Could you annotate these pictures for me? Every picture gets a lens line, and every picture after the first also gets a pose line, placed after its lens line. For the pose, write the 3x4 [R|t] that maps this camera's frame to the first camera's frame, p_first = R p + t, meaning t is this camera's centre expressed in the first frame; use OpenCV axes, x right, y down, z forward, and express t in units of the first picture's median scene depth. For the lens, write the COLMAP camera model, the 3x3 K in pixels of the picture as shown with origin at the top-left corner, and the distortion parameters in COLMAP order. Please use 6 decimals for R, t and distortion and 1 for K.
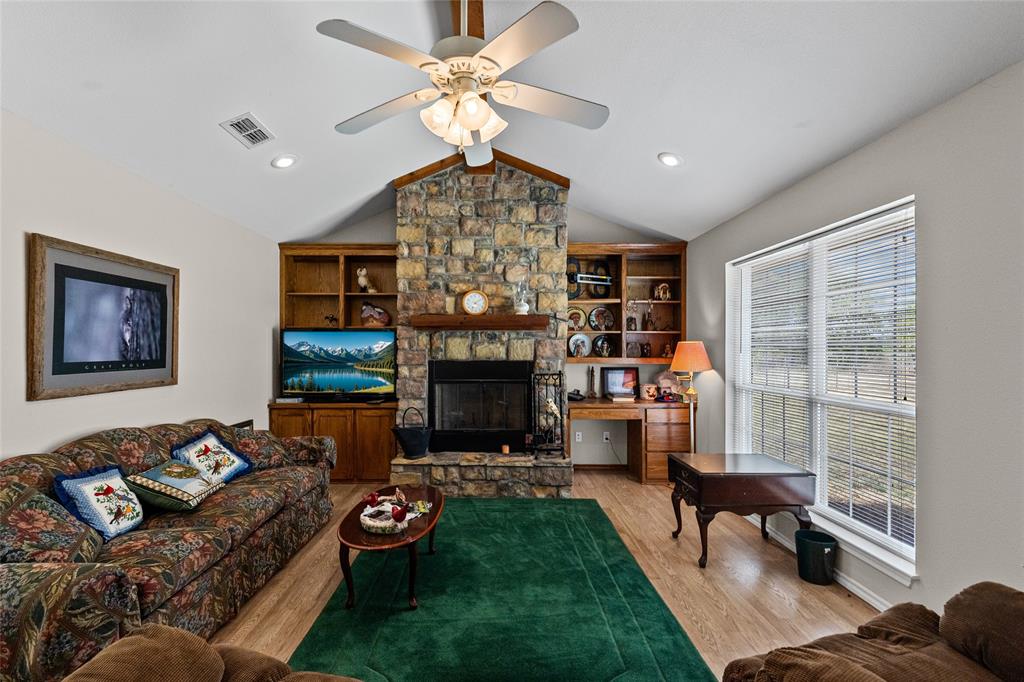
lens RADIAL K [[468.6, 0, 512.2], [0, 468.6, 346.9], [0, 0, 1]] dist [0.008715, -0.001290]
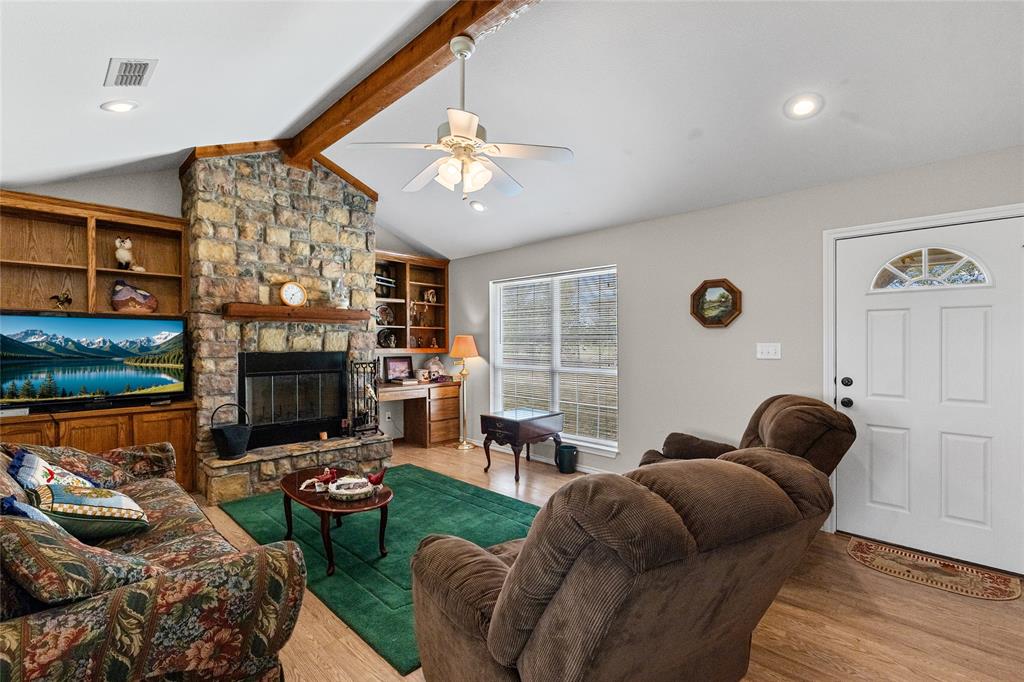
lens RADIAL K [[468.6, 0, 511.3], [0, 468.6, 340.5], [0, 0, 1]] dist [0.008715, -0.001290]
pose [[0.689274, 0.003963, 0.724490, -0.481495], [-0.000803, 0.999989, -0.004706, 0.008836], [-0.724500, 0.002662, 0.689269, -0.032009]]
